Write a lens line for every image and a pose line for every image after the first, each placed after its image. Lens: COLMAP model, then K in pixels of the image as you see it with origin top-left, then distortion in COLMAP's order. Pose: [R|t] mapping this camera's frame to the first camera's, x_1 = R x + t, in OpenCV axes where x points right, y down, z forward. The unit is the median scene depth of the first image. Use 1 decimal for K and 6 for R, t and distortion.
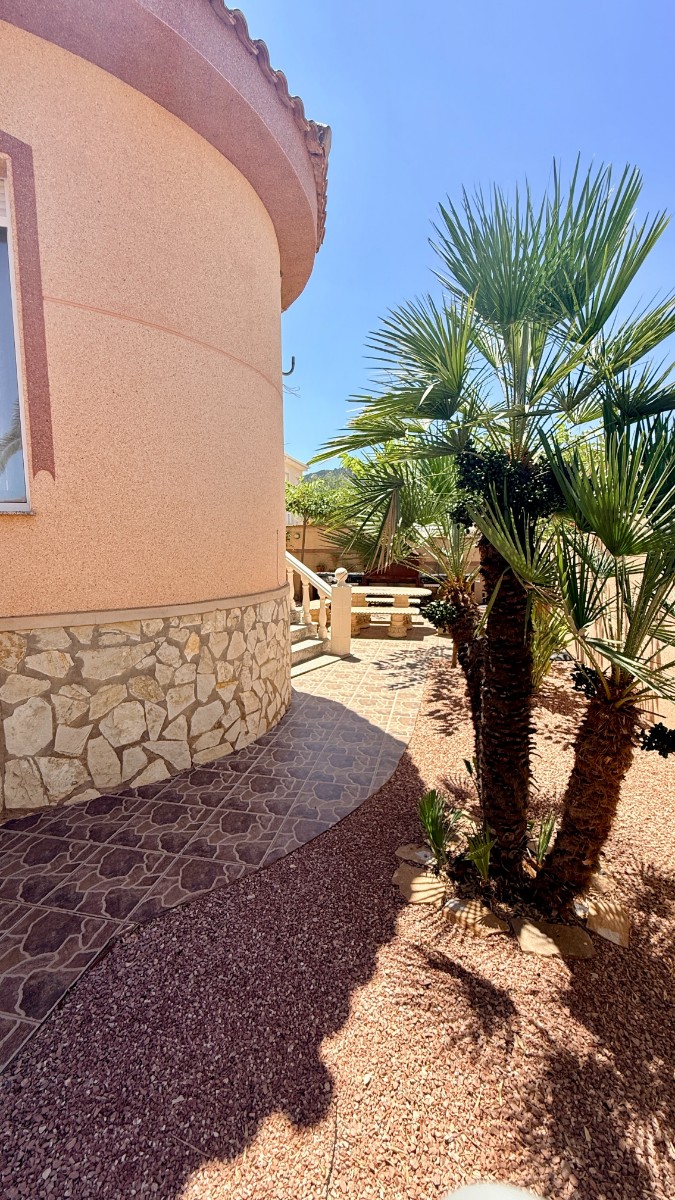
lens RADIAL K [[476.5, 0, 338.2], [0, 476.5, 595.4], [0, 0, 1]] dist [0.000719, -0.000278]
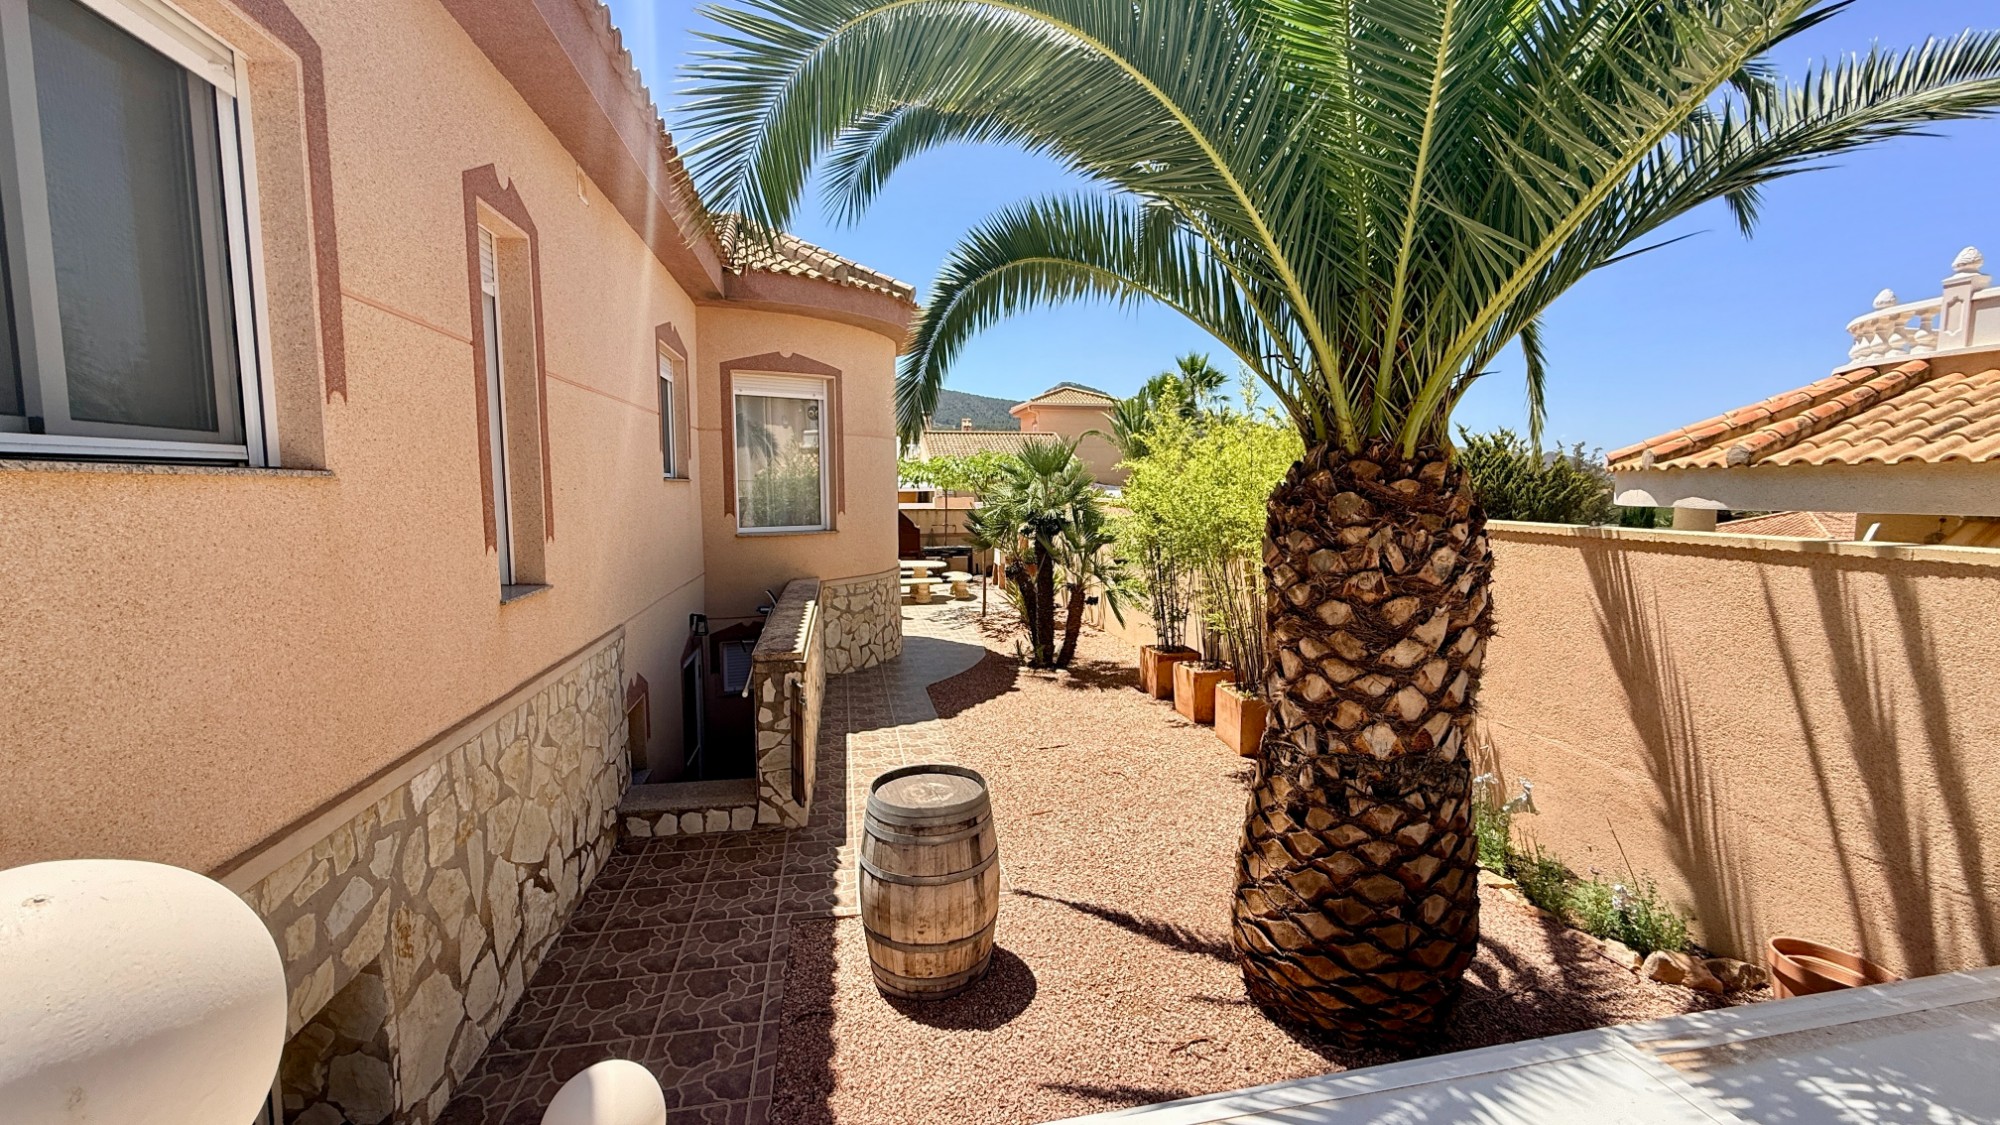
lens RADIAL K [[794.1, 0, 993.5], [0, 794.1, 563.4], [0, 0, 1]] dist [0.000719, -0.000278]
pose [[0.927050, -0.043159, 0.372446, -1.199223], [0.047659, 0.998860, -0.002878, 0.013723], [-0.371897, 0.020418, 0.928049, -2.327220]]
